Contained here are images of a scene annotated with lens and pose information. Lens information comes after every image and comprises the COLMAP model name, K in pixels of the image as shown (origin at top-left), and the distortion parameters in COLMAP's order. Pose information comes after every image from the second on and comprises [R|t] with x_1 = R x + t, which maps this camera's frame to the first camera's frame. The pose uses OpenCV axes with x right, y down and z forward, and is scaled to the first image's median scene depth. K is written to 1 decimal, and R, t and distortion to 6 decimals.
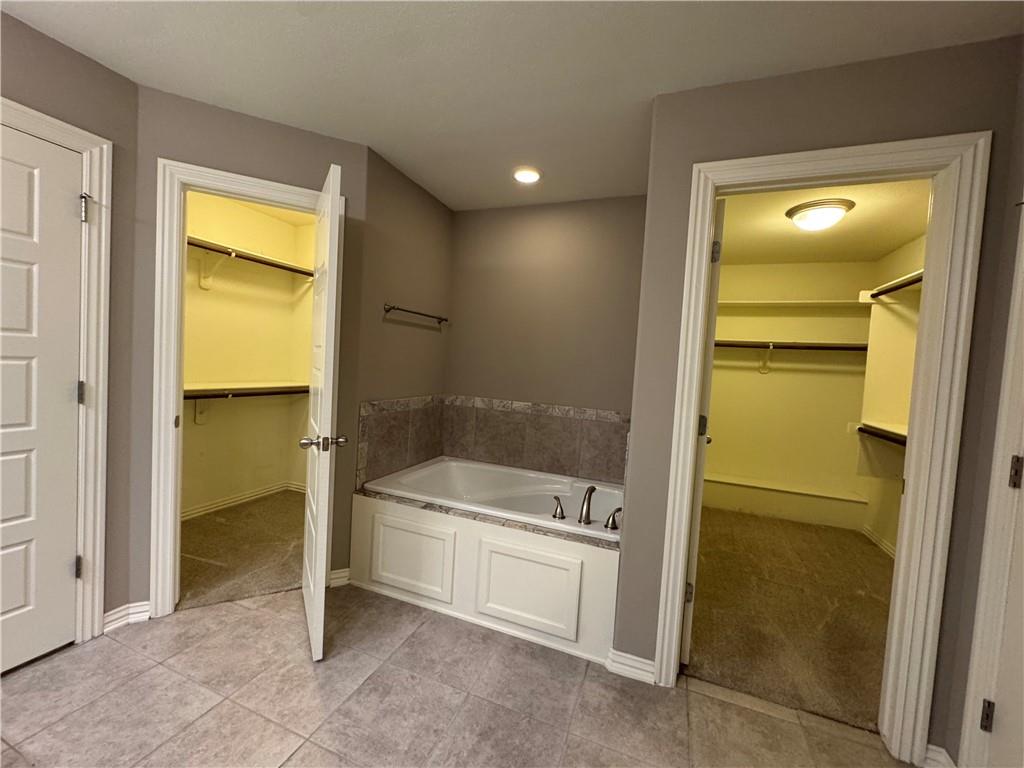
lens RADIAL K [[408.7, 0, 514.8], [0, 408.7, 380.4], [0, 0, 1]] dist [-0.002149, -0.000144]
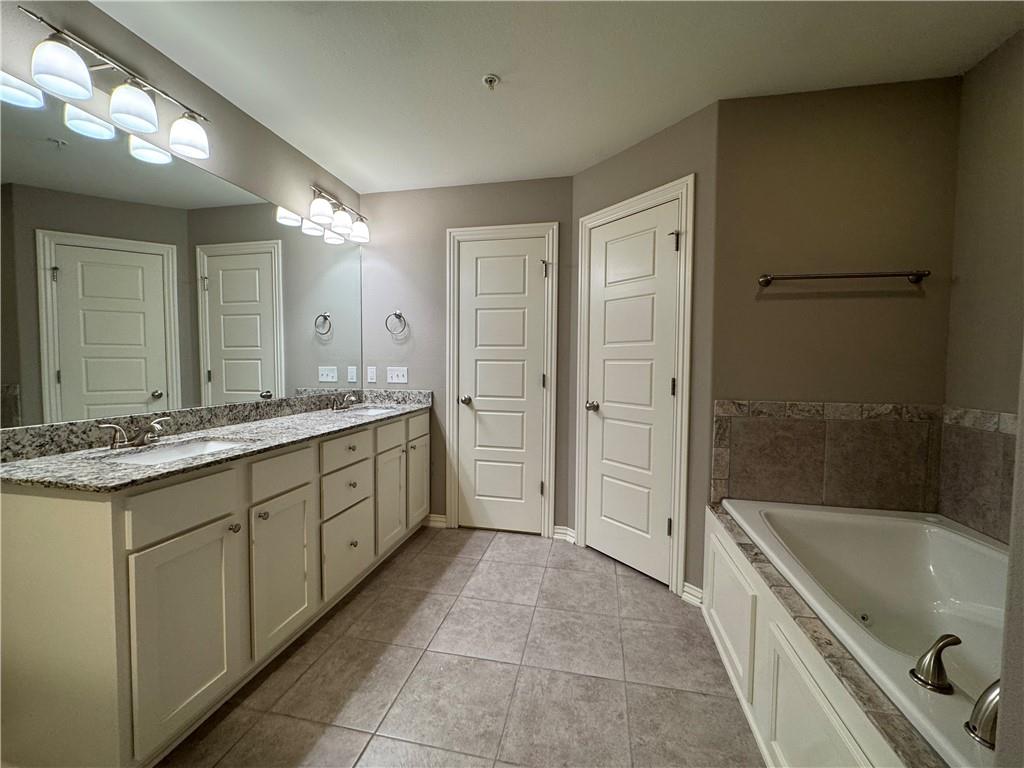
lens RADIAL K [[408.7, 0, 513.0], [0, 408.7, 381.8], [0, 0, 1]] dist [-0.002149, -0.000144]
pose [[0.165978, -0.013634, -0.986035, 0.510658], [-0.043367, 0.998836, -0.021111, 0.070247], [0.985175, 0.046265, 0.165193, 0.577917]]
